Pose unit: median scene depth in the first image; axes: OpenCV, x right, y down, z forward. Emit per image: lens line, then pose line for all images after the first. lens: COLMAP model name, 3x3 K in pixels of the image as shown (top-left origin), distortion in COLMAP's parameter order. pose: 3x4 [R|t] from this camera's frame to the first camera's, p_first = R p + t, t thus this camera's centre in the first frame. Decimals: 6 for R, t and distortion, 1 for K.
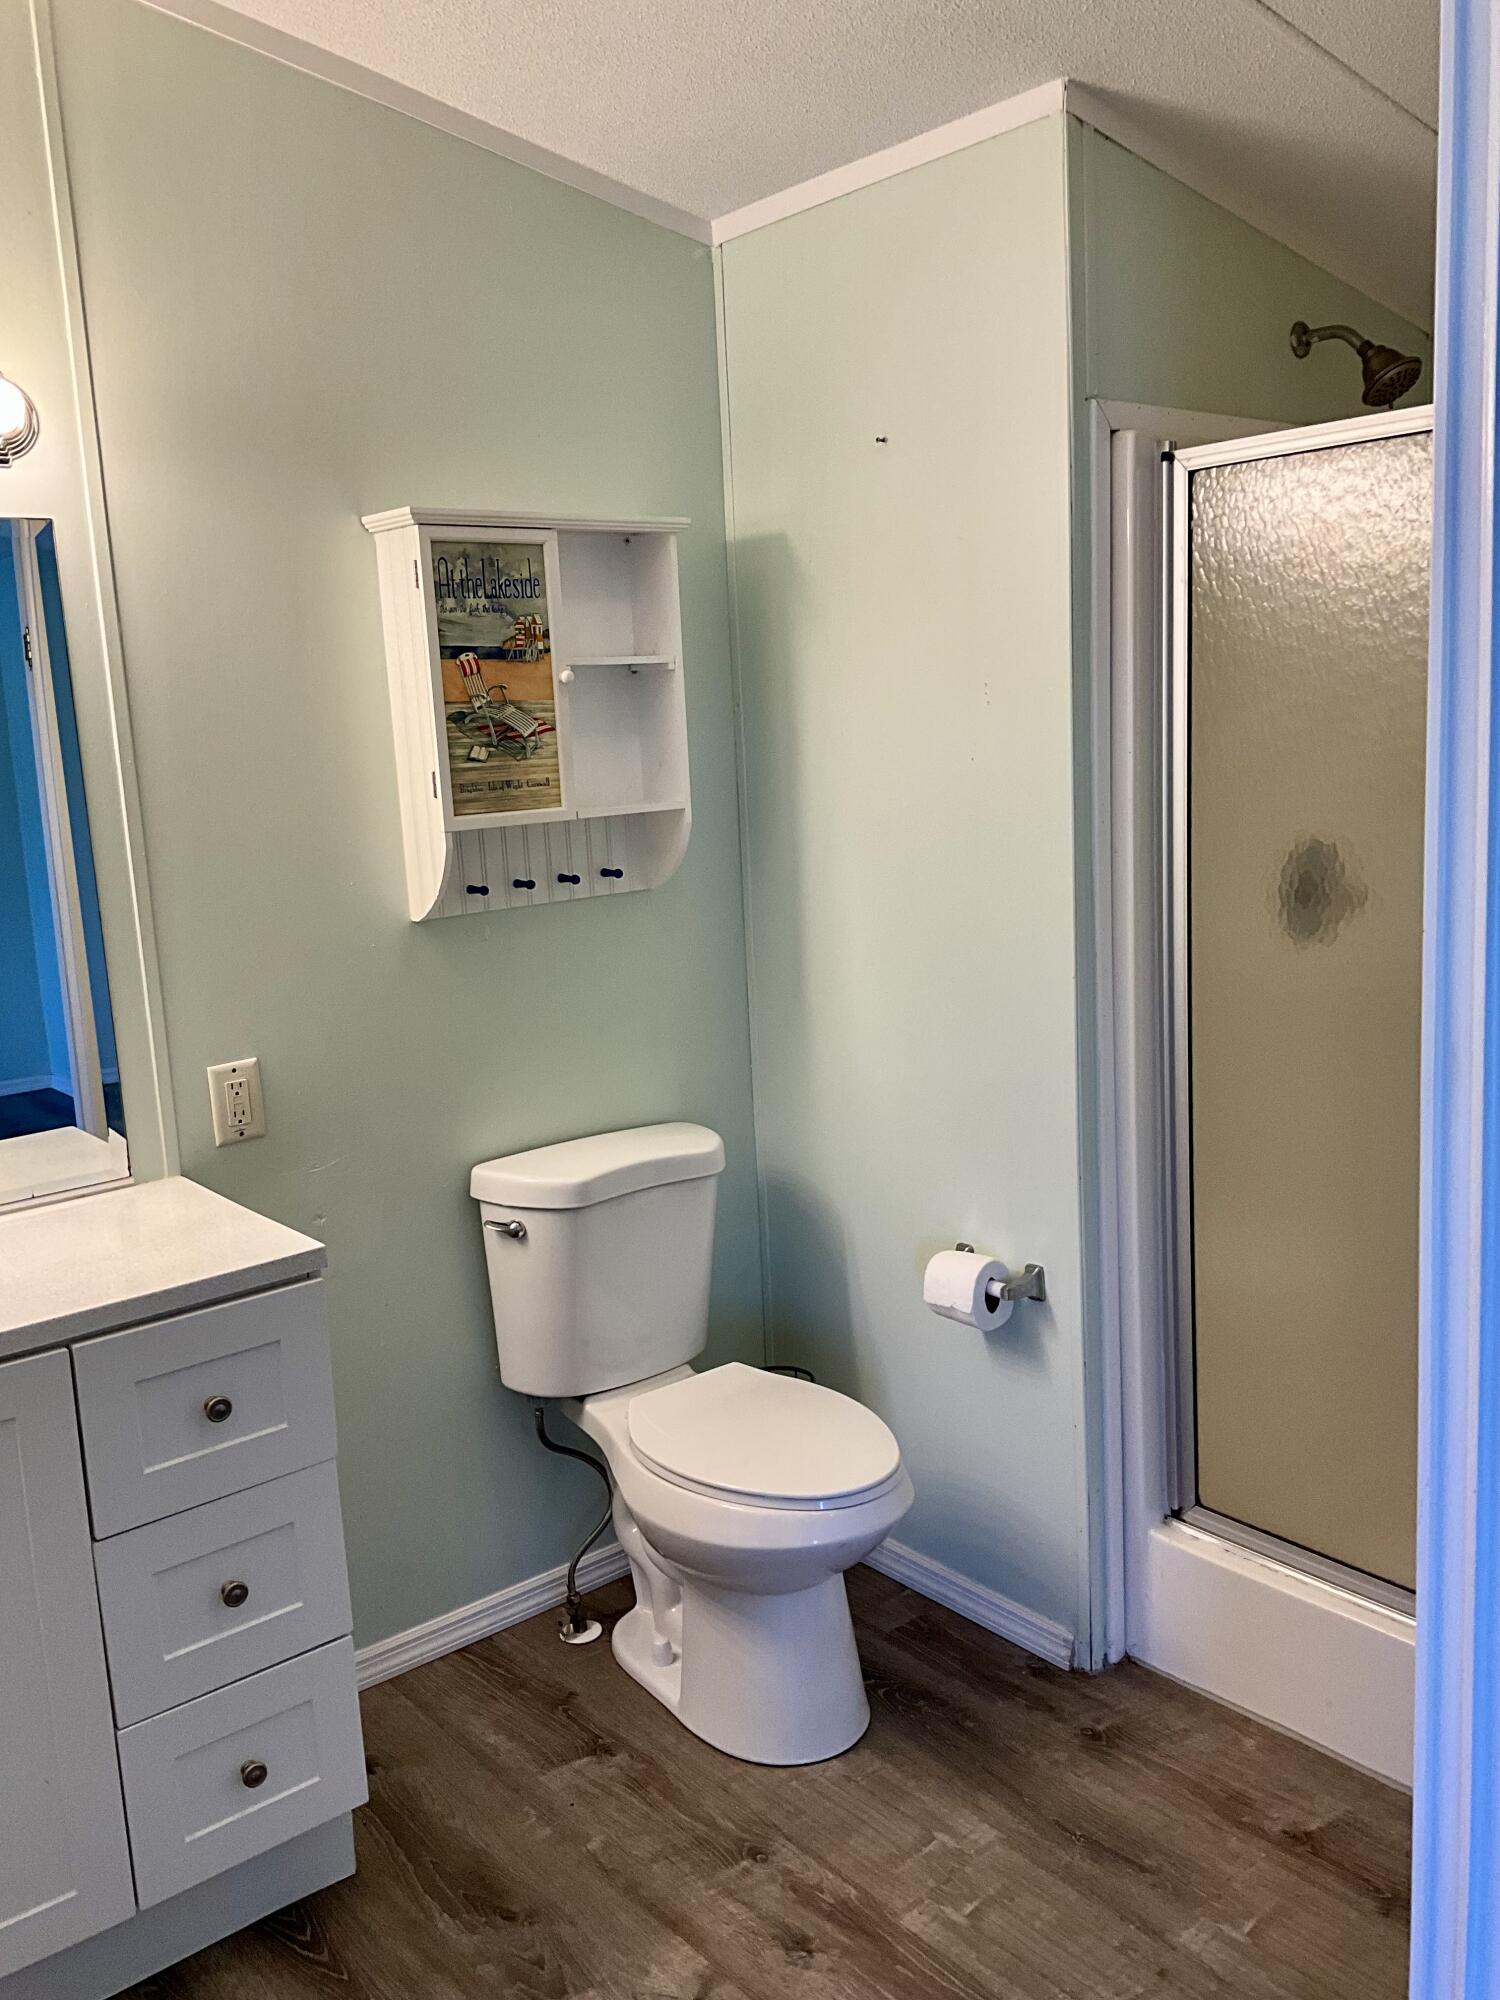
lens RADIAL K [[1688.3, 0, 753.8], [0, 1688.3, 990.8], [0, 0, 1]] dist [0.121747, -0.215585]
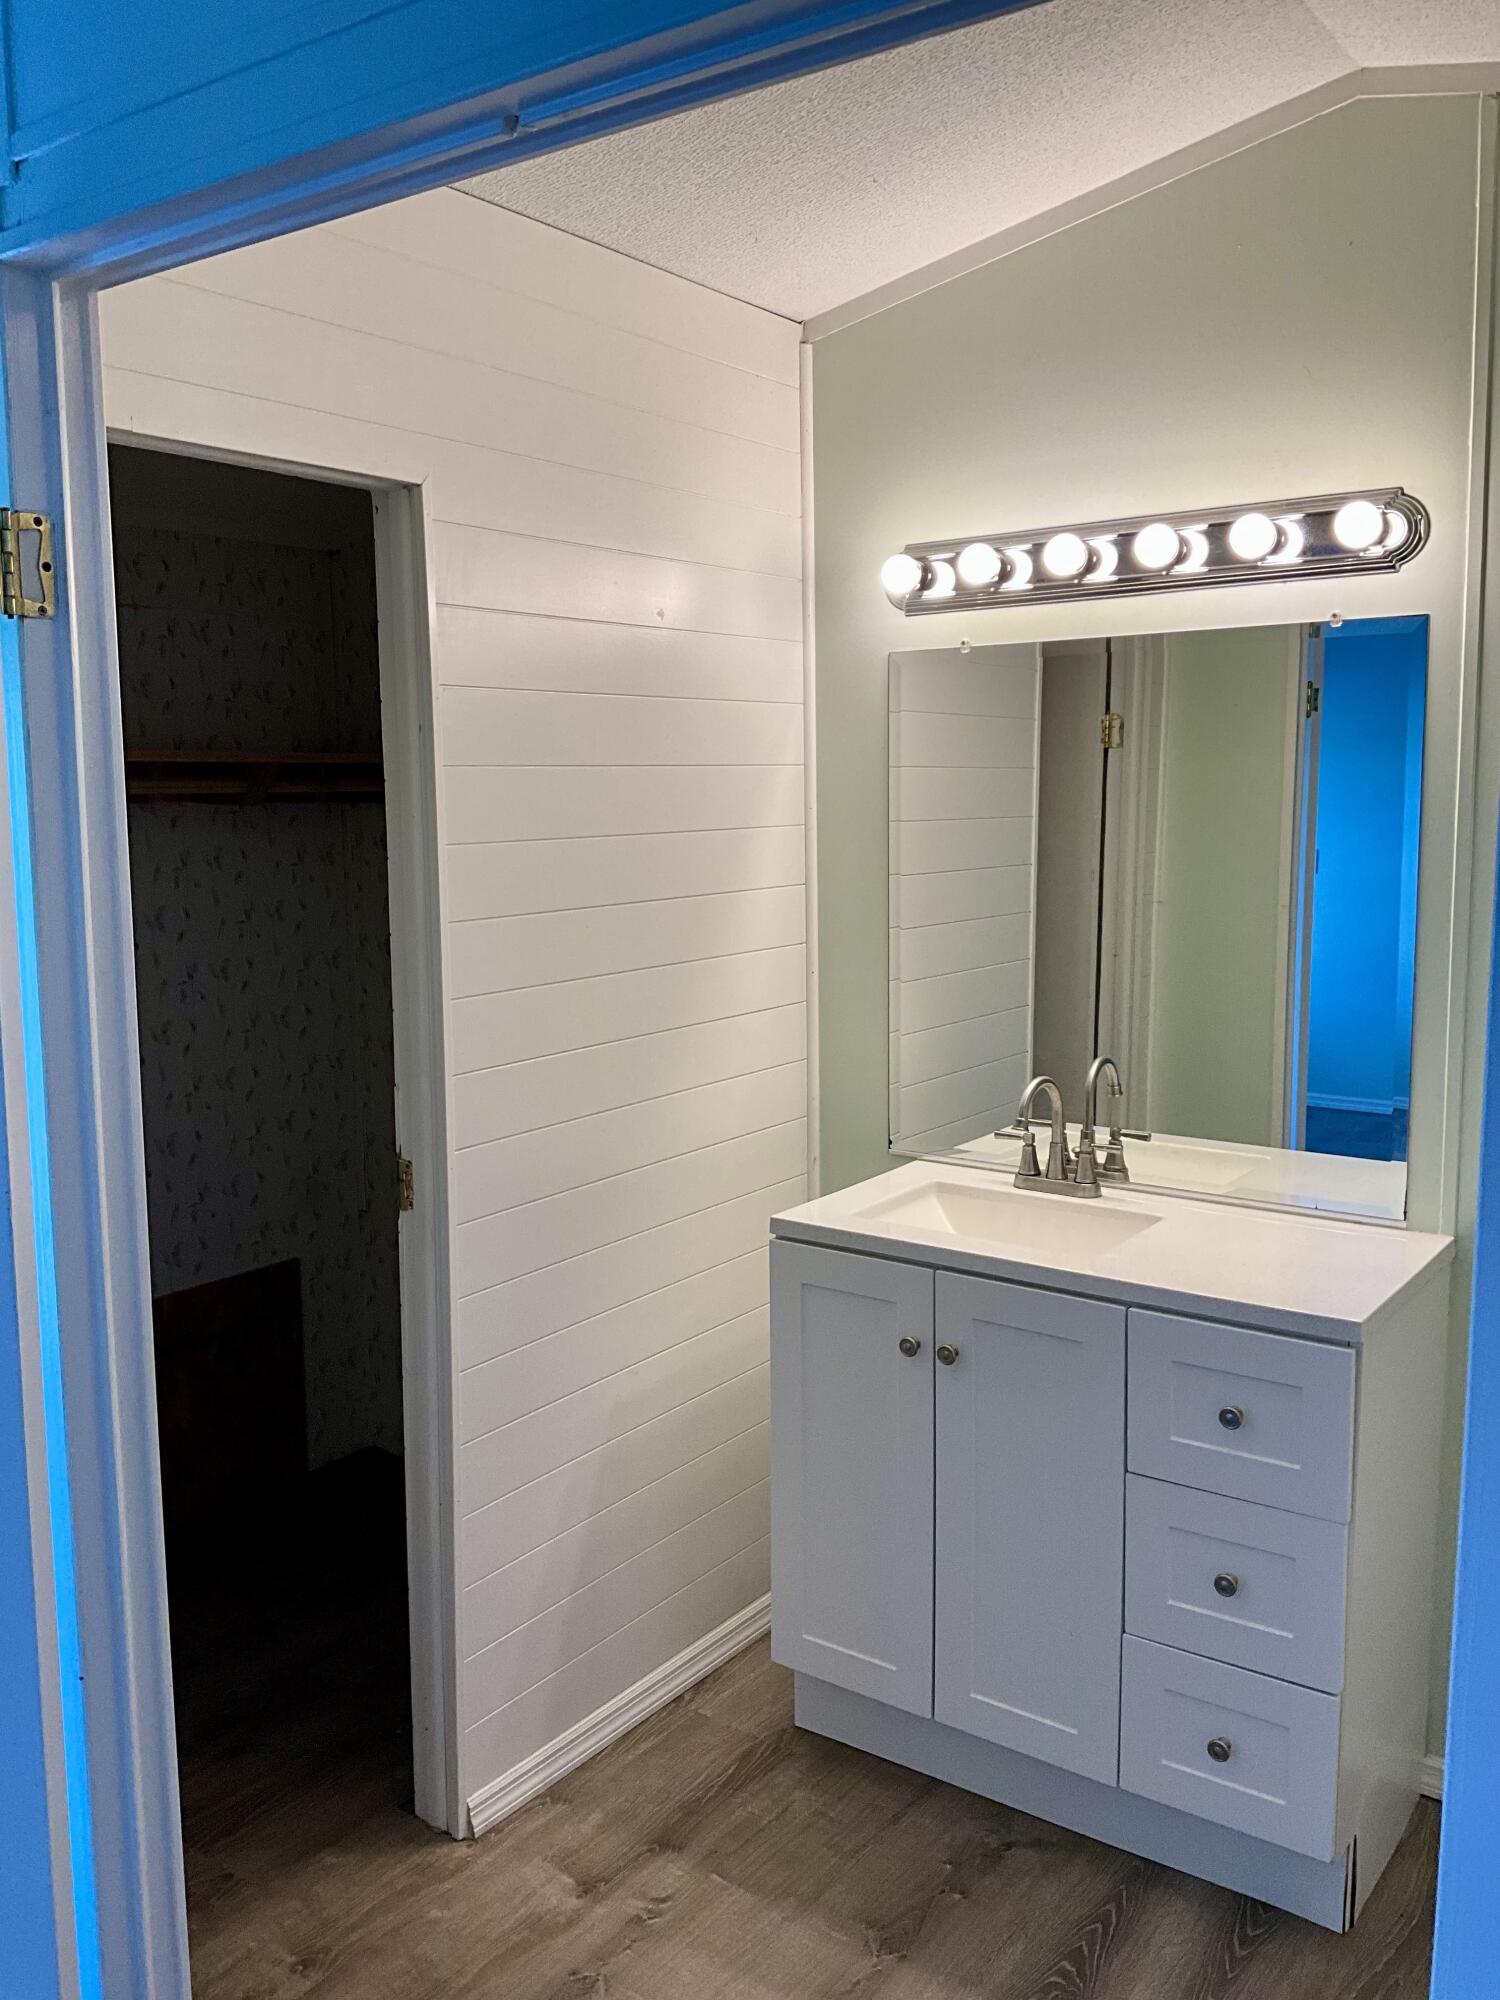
lens RADIAL K [[1688.3, 0, 753.8], [0, 1688.3, 990.8], [0, 0, 1]] dist [0.121747, -0.215585]
pose [[0.263553, 0.165211, -0.950392, 0.614764], [-0.161561, 0.978868, 0.125359, -0.118687], [0.951019, 0.120507, 0.284676, 0.340369]]
